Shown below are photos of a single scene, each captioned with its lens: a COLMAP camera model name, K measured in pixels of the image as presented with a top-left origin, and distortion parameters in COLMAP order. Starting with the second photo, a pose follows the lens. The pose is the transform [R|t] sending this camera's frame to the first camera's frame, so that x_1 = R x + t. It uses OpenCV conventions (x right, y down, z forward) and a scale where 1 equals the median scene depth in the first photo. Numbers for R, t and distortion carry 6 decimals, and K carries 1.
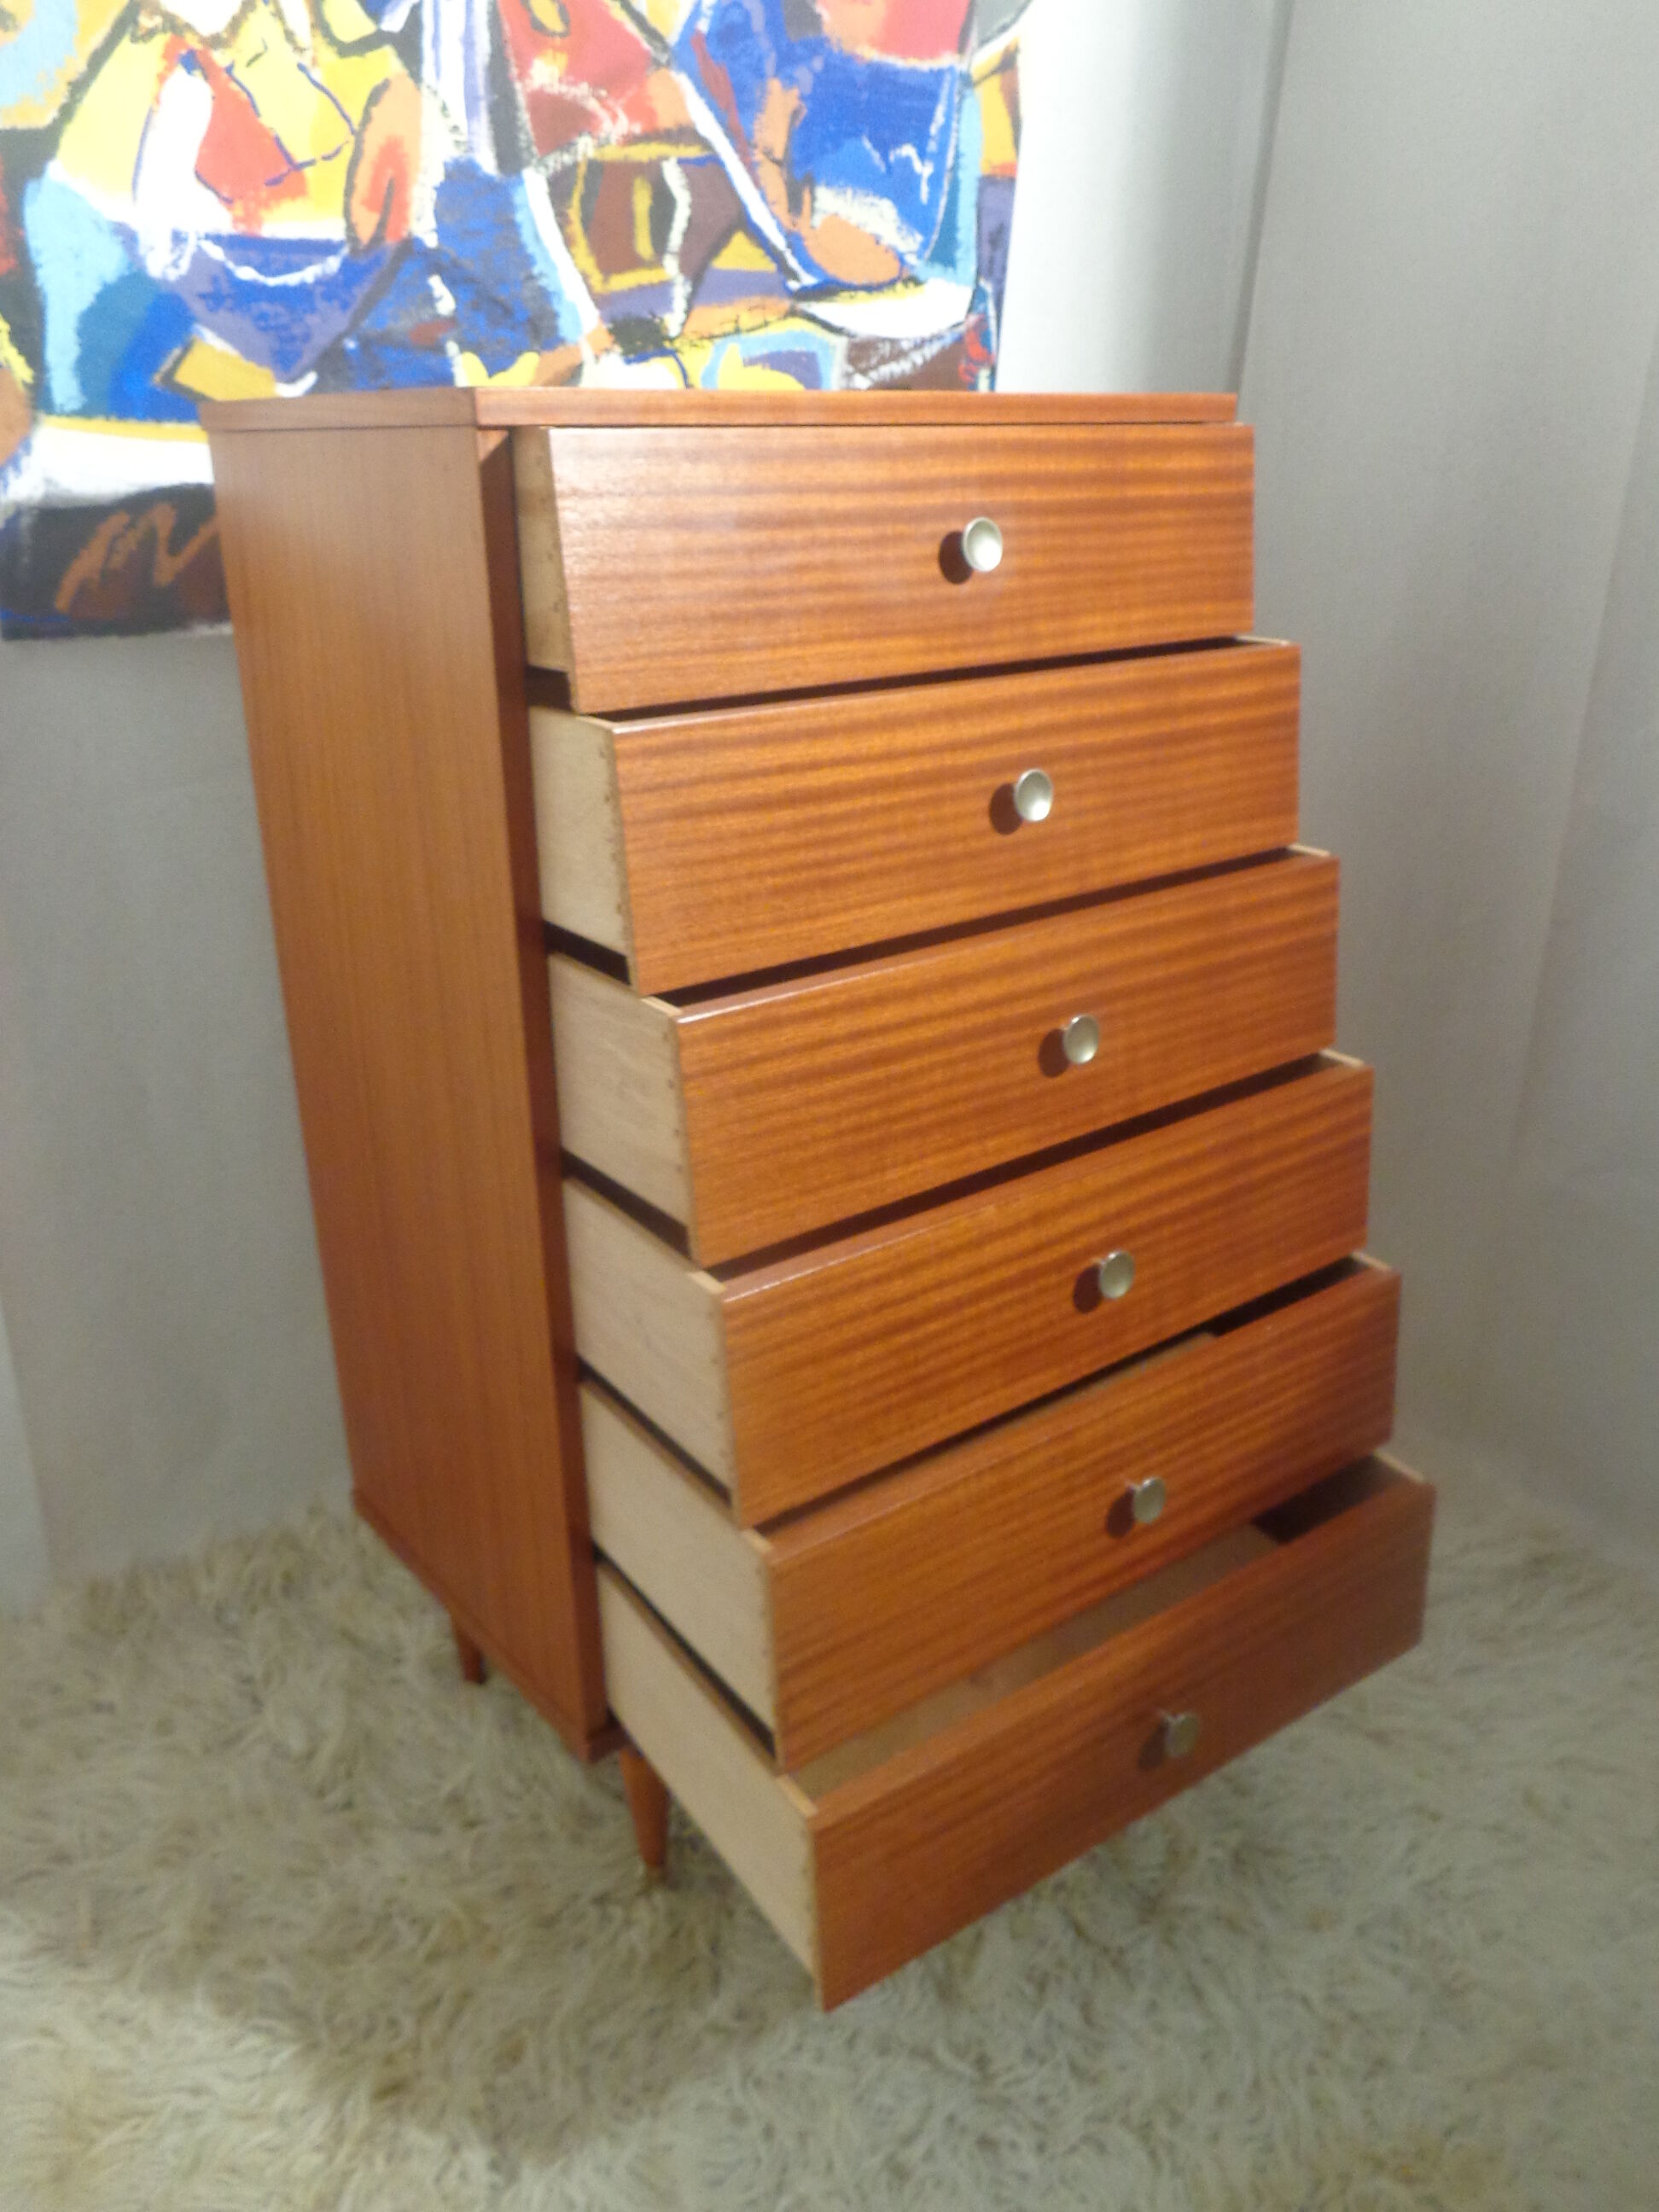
lens RADIAL K [[1662.6, 0, 825.4], [0, 1662.6, 1111.2], [0, 0, 1]] dist [-0.001283, -0.004234]
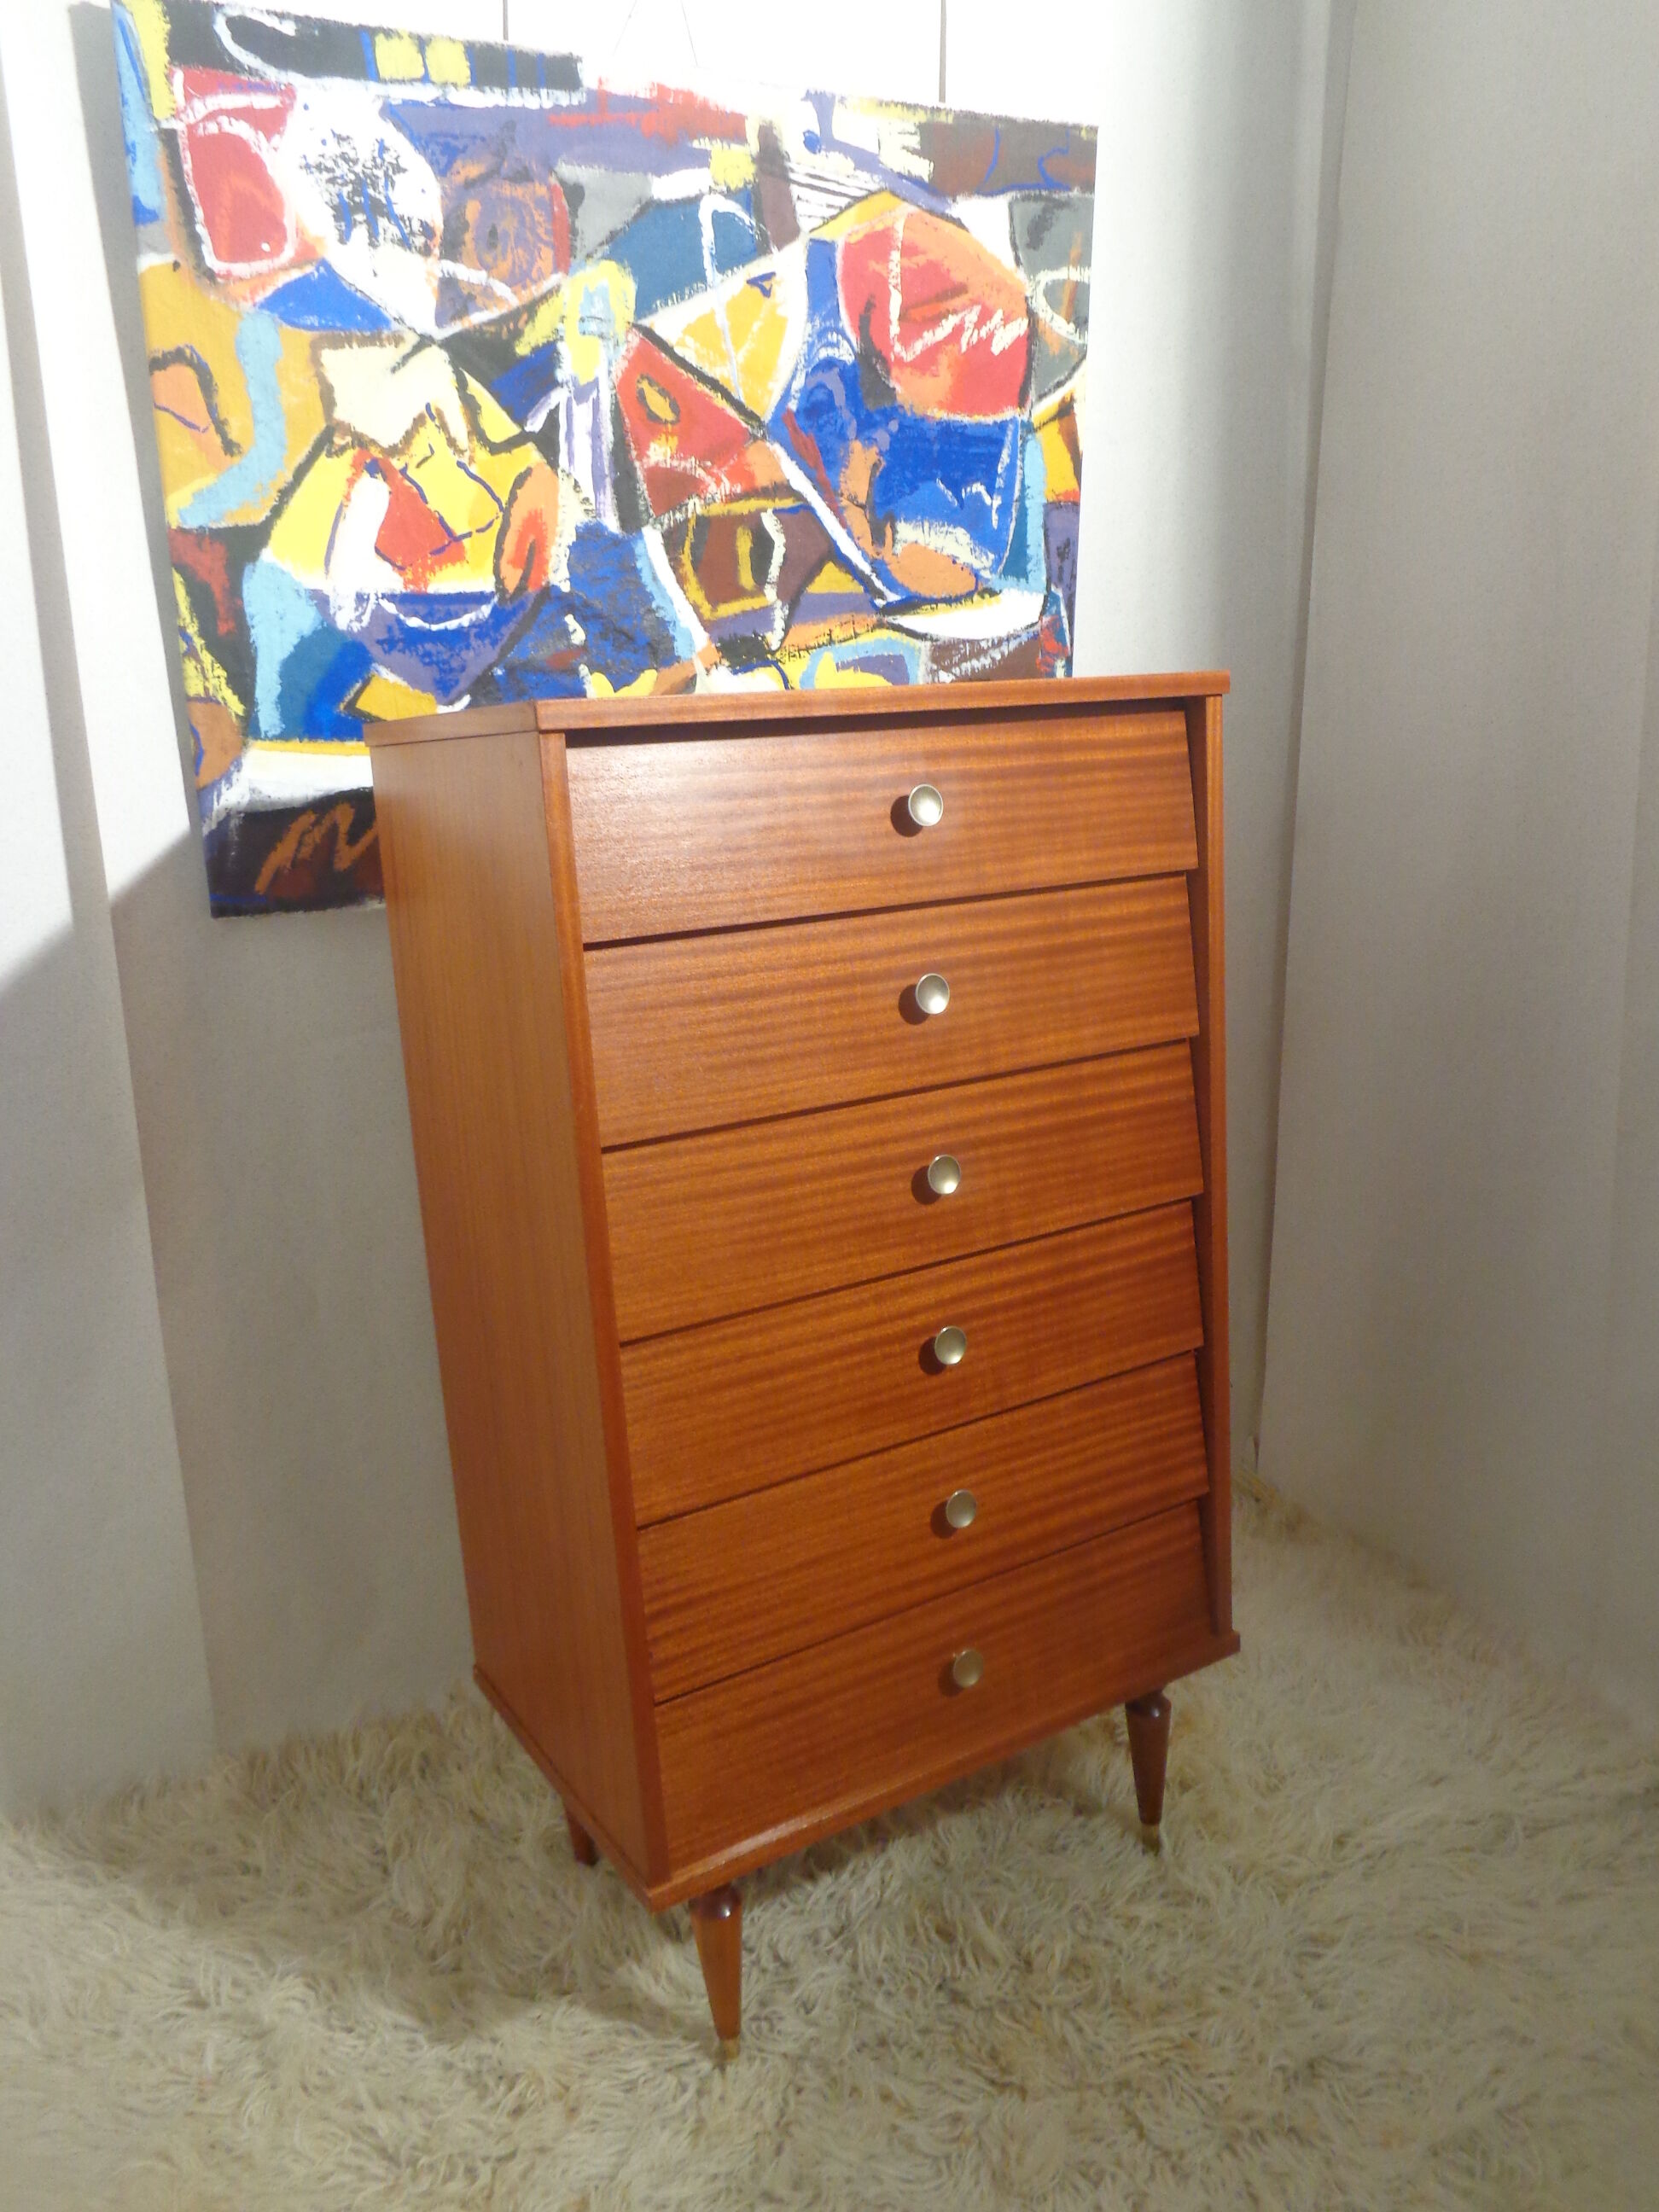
lens RADIAL K [[1666.4, 0, 827.2], [0, 1666.4, 1112.6], [0, 0, 1]] dist [-0.002140, -0.002373]
pose [[0.989624, -0.018475, -0.142487, 0.111623], [-0.004531, 0.987193, -0.159468, 0.045514], [0.143609, 0.158459, 0.976866, -0.095503]]
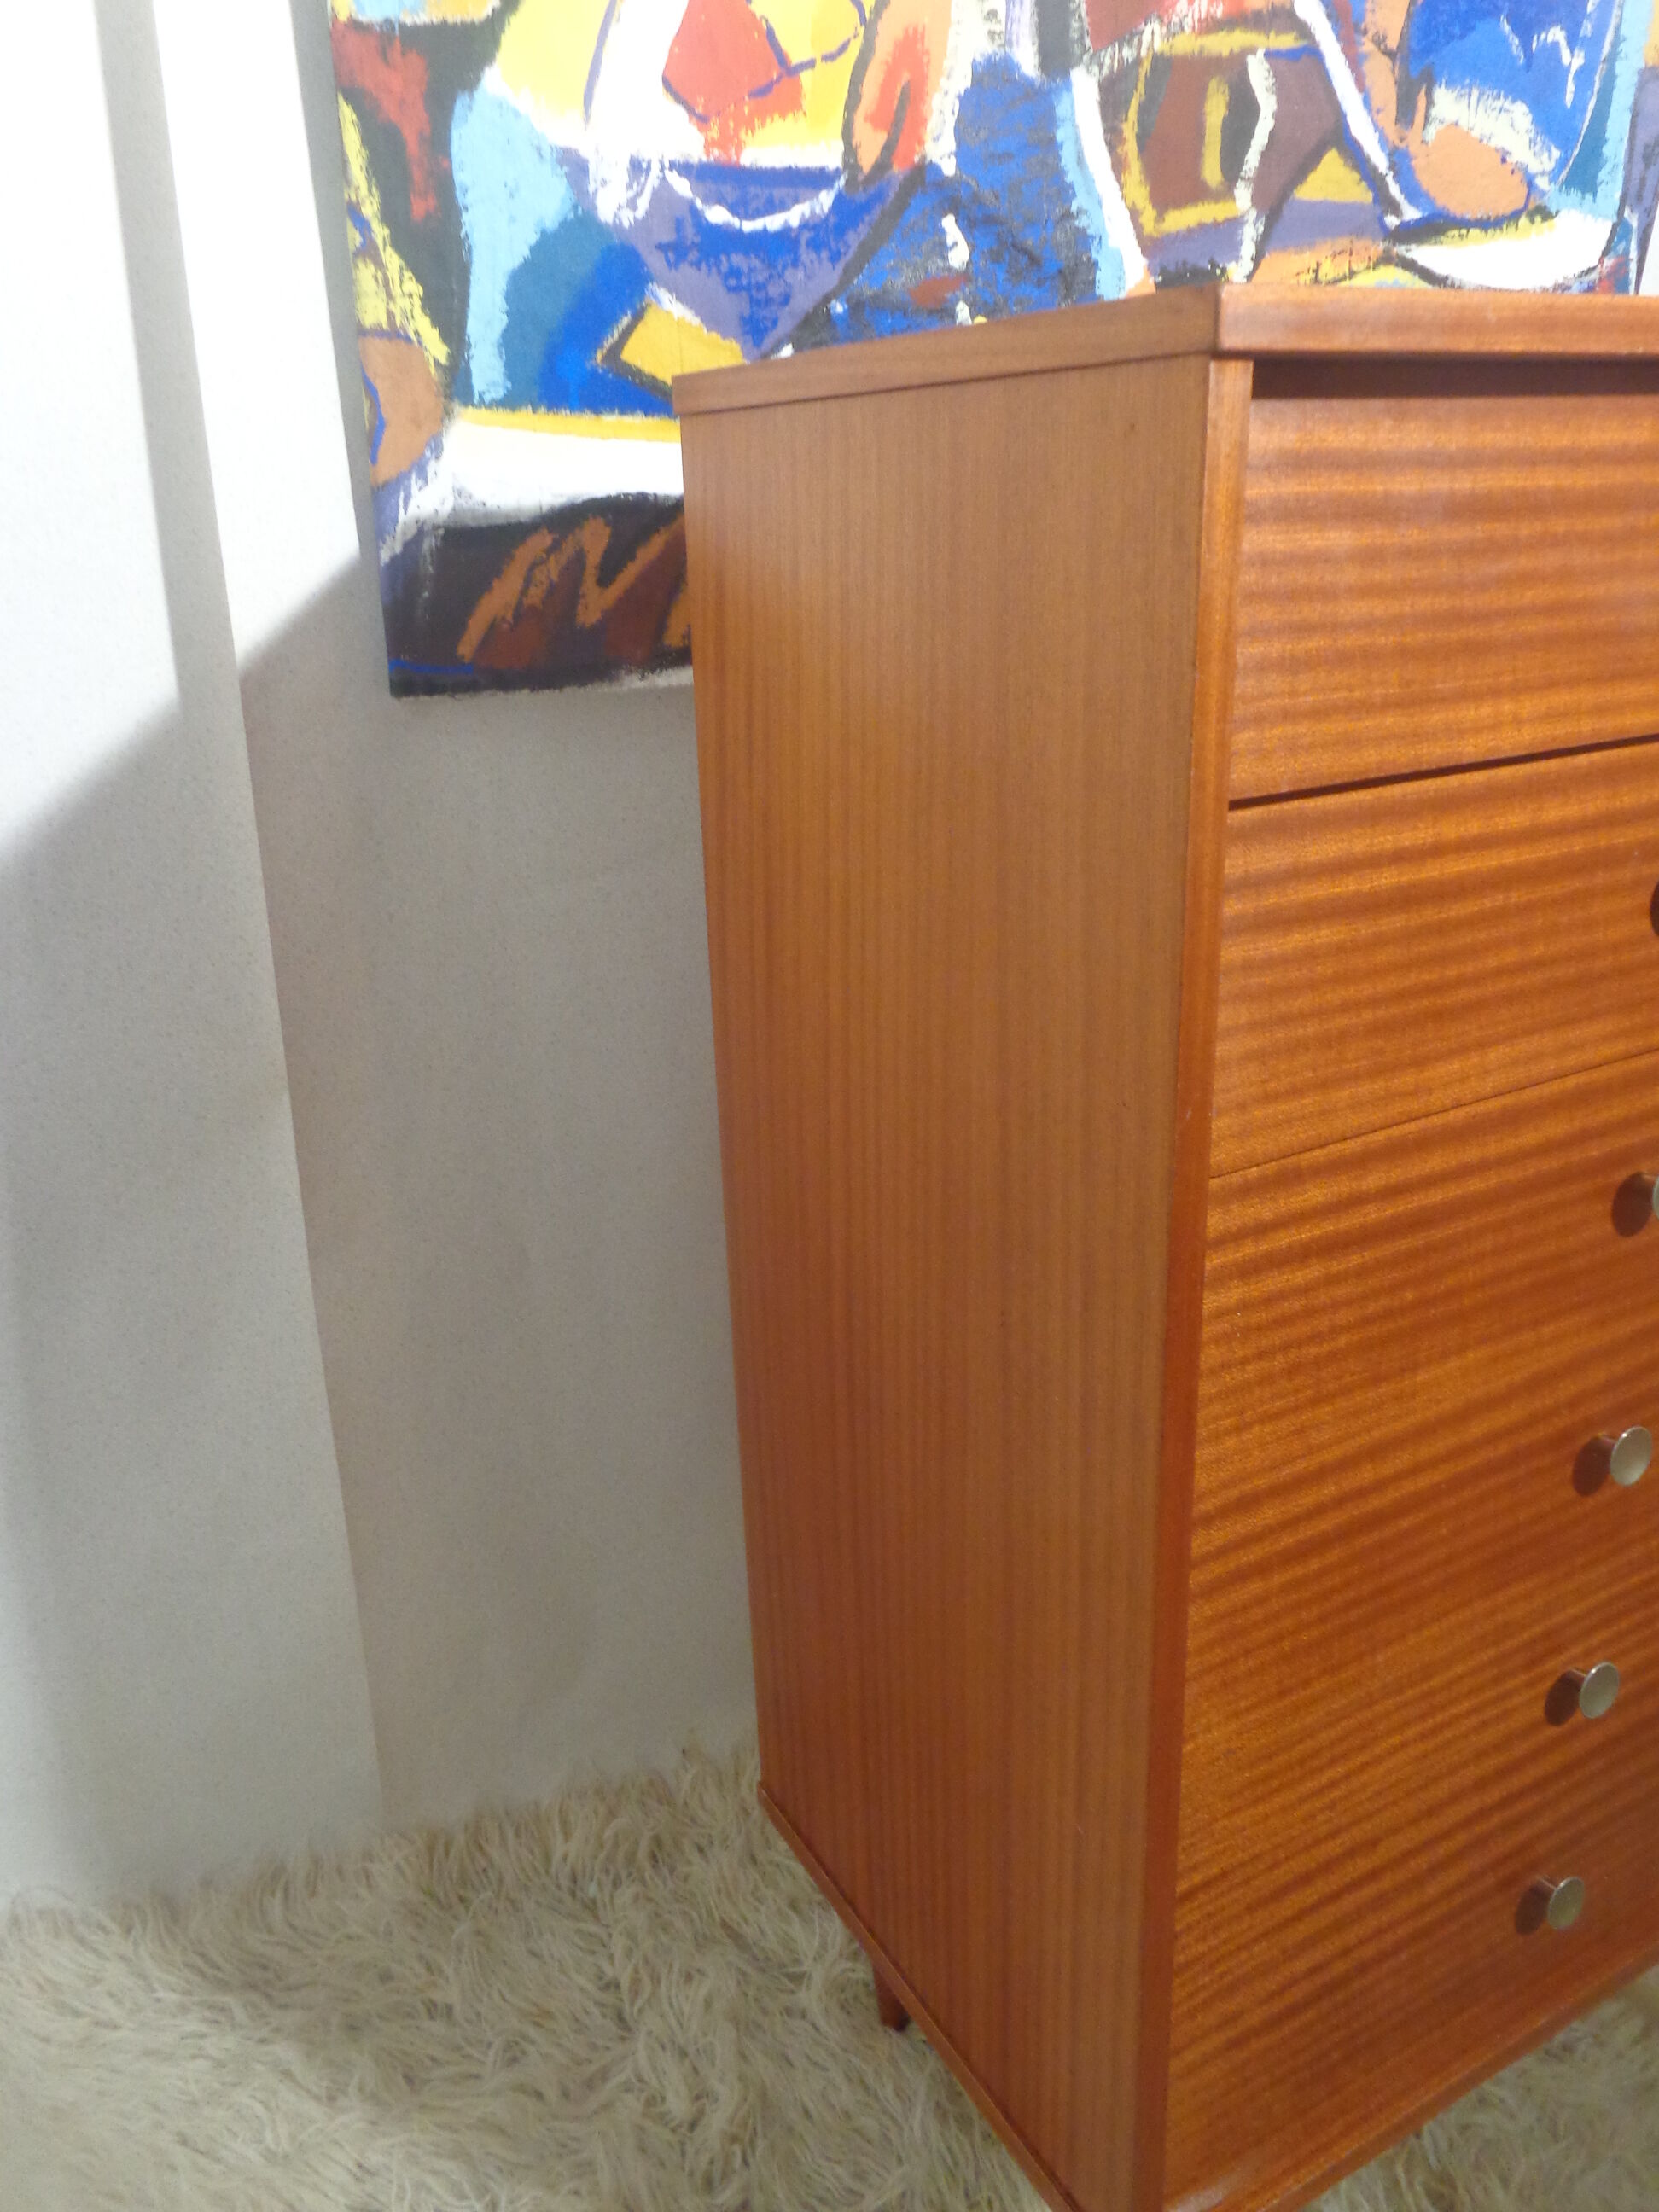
lens RADIAL K [[1650.8, 0, 824.5], [0, 1650.8, 1100.7], [0, 0, 1]] dist [-0.005222, 0.005332]
pose [[0.986406, 0.034874, -0.160580, -0.149338], [-0.038679, 0.999039, -0.020633, -0.078268], [0.159707, 0.026564, 0.986807, 0.248357]]
